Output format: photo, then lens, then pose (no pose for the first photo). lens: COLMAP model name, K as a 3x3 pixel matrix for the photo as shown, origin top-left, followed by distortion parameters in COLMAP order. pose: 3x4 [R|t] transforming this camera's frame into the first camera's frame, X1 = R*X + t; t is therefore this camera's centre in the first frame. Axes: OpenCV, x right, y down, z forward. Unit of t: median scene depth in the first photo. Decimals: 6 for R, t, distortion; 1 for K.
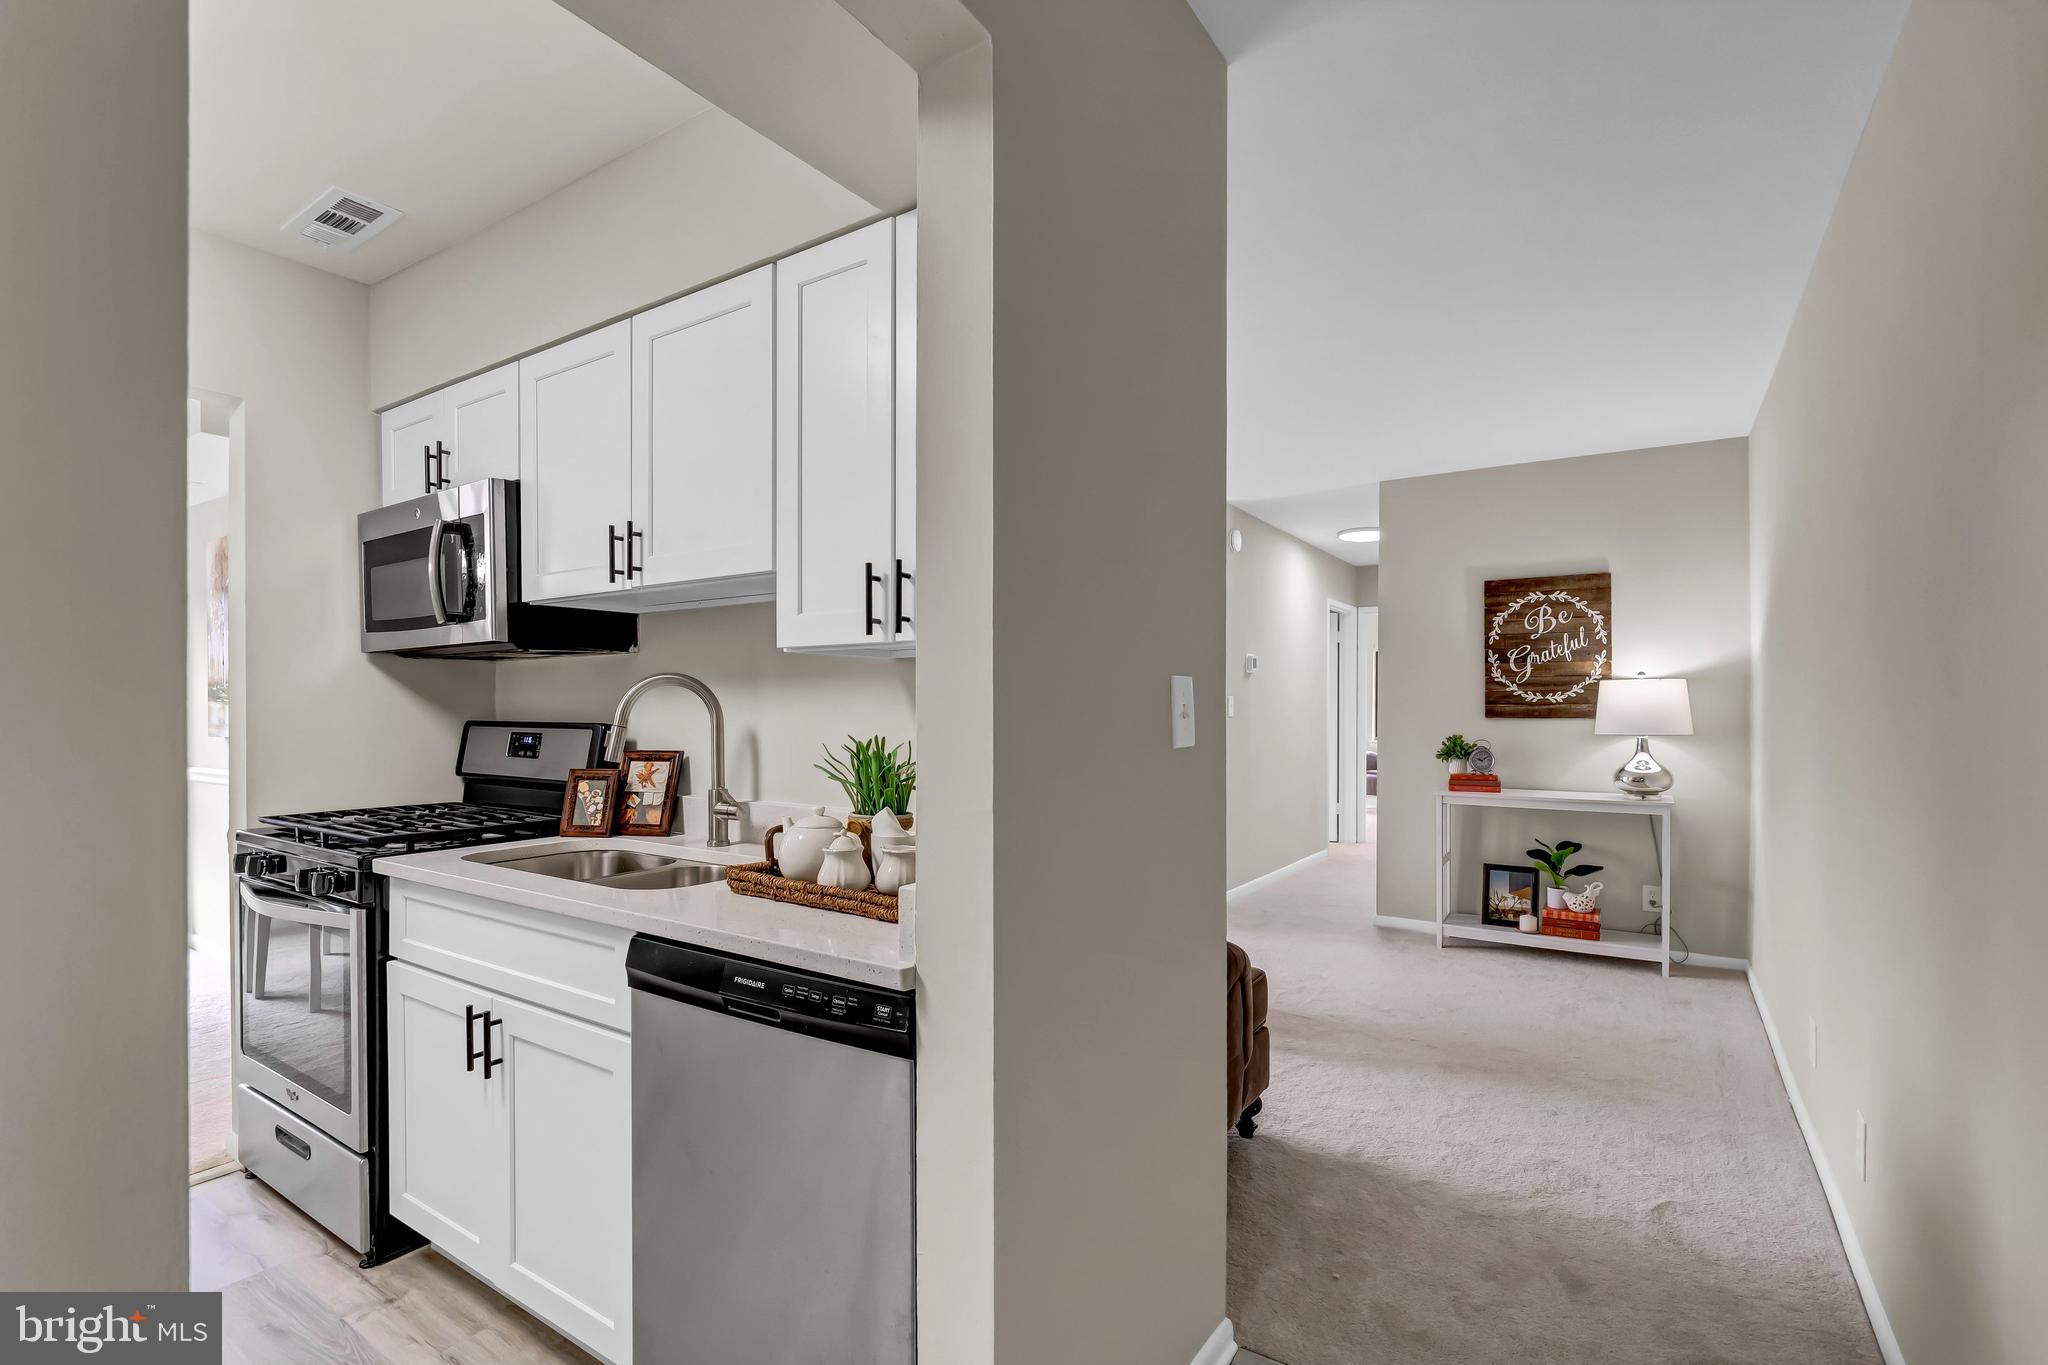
lens RADIAL K [[930.3, 0, 1029.5], [0, 930.3, 722.3], [0, 0, 1]] dist [-0.002914, 0.000023]
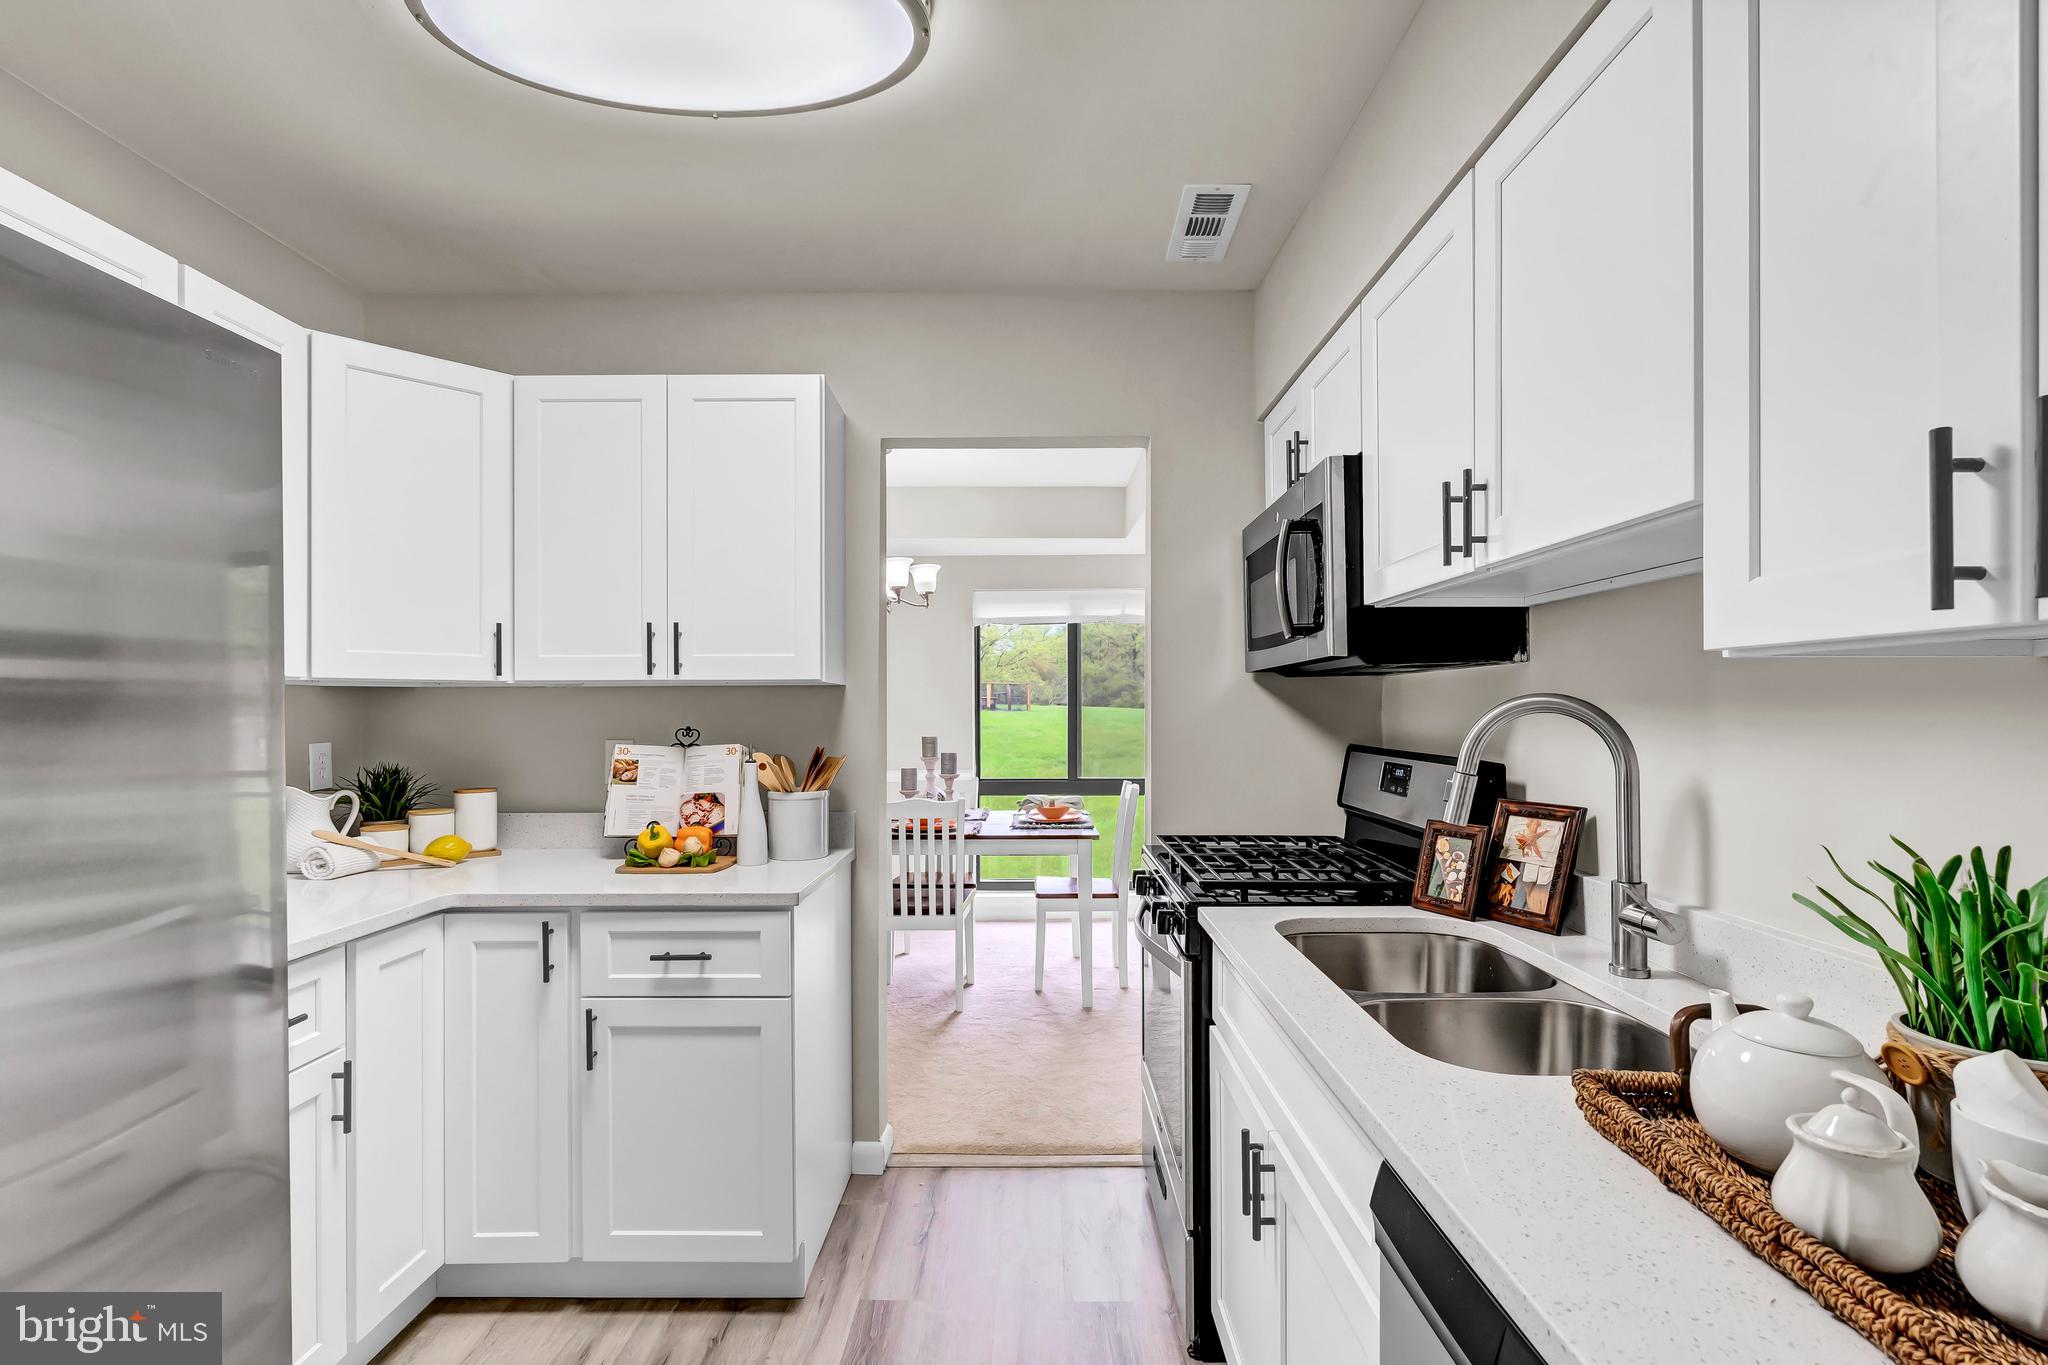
lens RADIAL K [[930.3, 0, 1033.1], [0, 930.3, 704.6], [0, 0, 1]] dist [-0.002914, 0.000023]
pose [[0.550675, -0.002551, -0.834716, -0.040608], [-0.013981, 0.999827, -0.012280, -0.031312], [0.834602, 0.018432, 0.550544, 0.333428]]
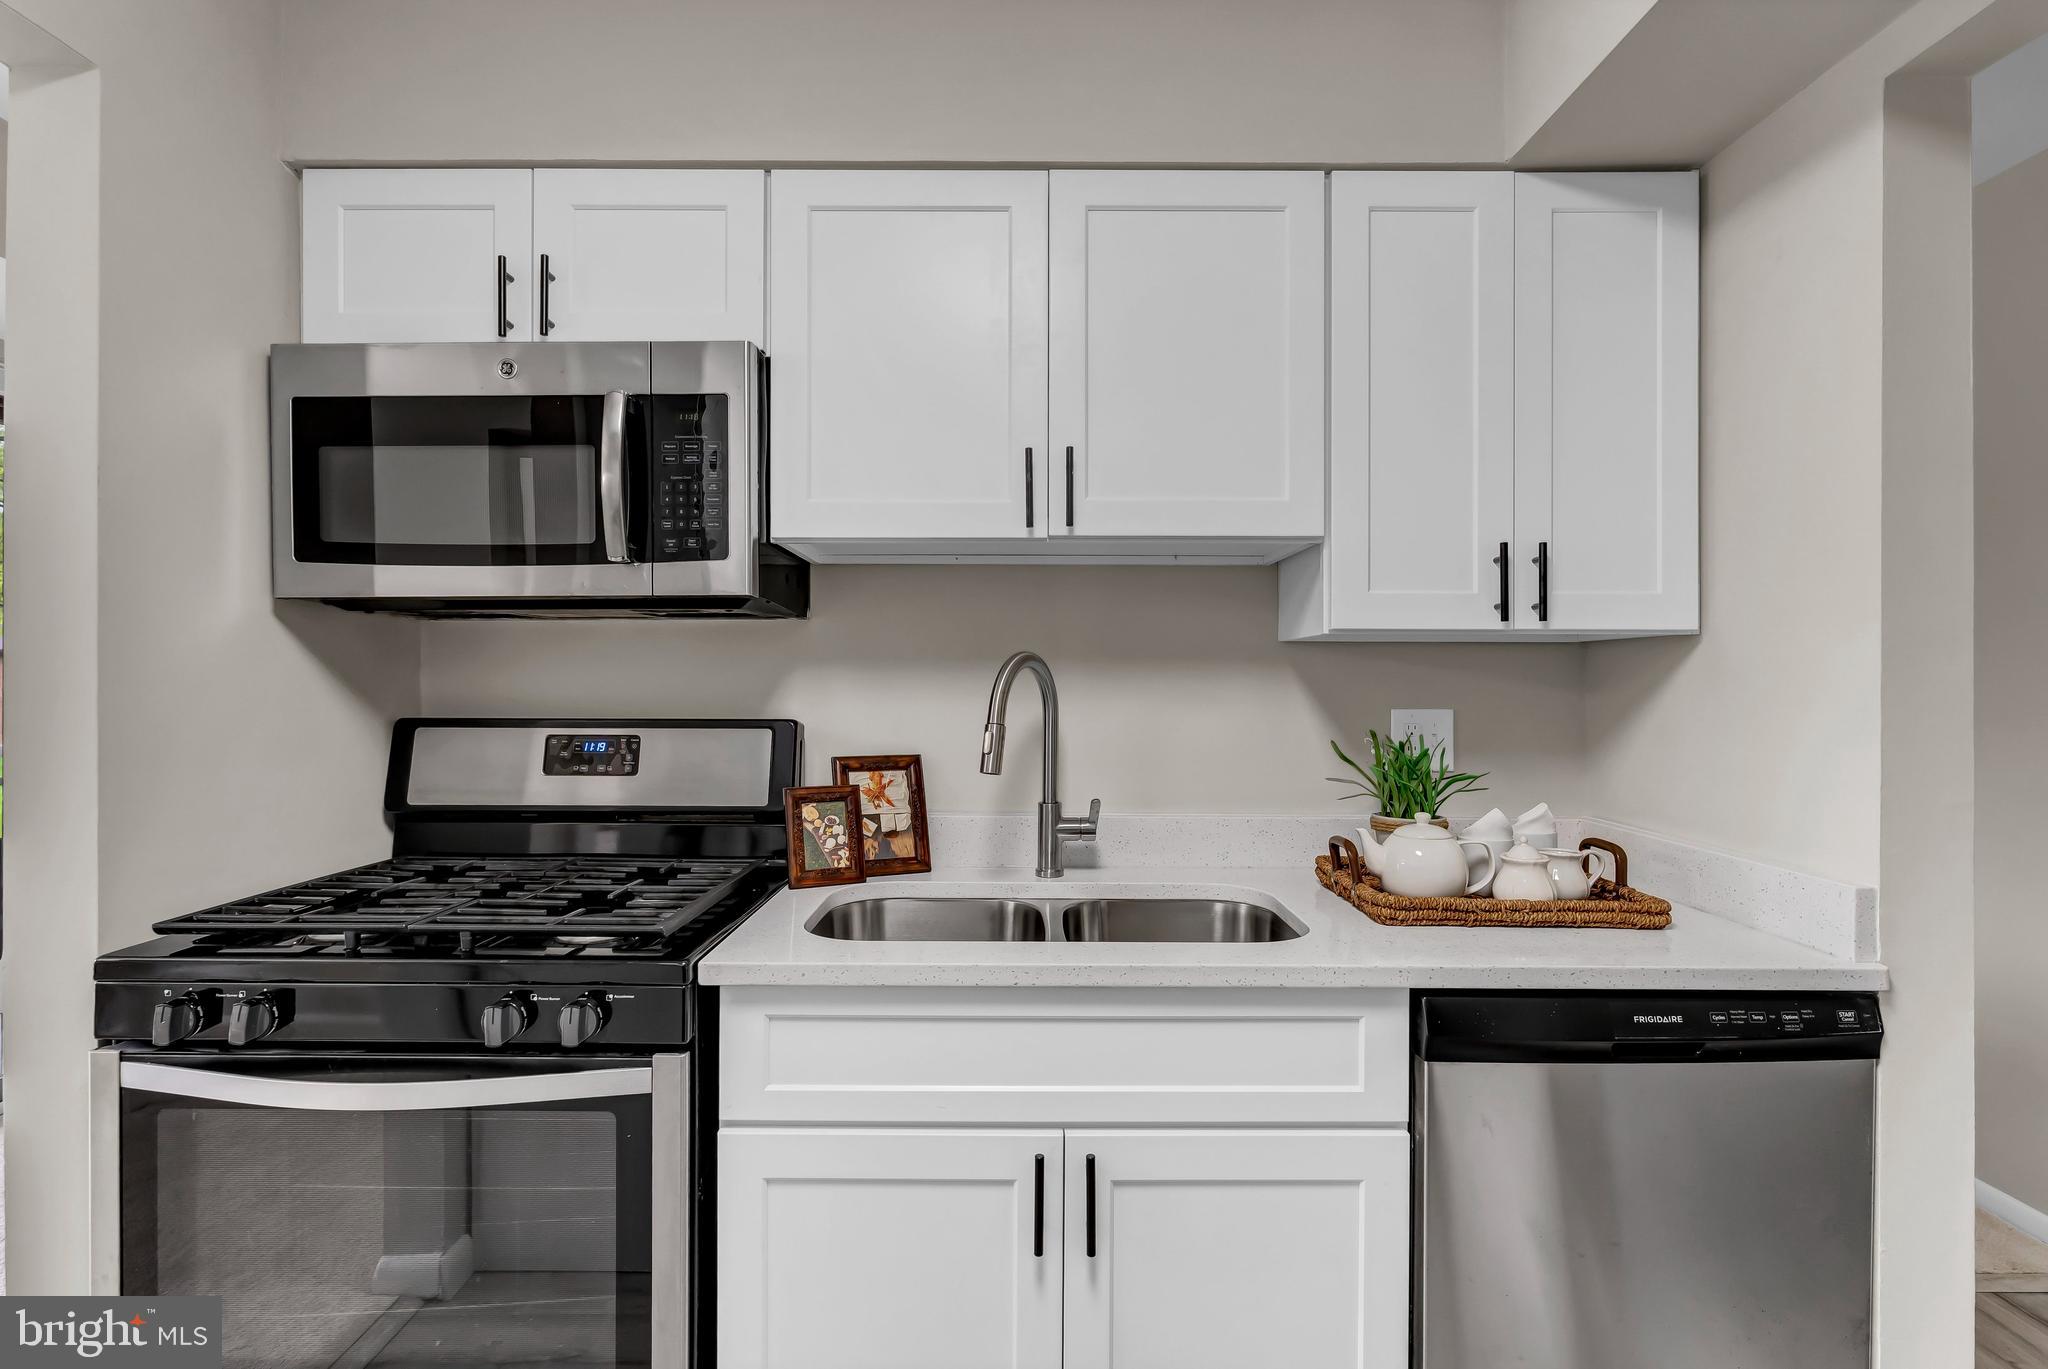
lens RADIAL K [[930.3, 0, 1026.9], [0, 930.3, 694.0], [0, 0, 1]] dist [-0.002914, 0.000023]
pose [[0.833412, -0.002318, 0.552648, -0.773051], [0.005050, 0.999981, -0.003421, -0.016084], [-0.552630, 0.005642, 0.833408, 0.361266]]
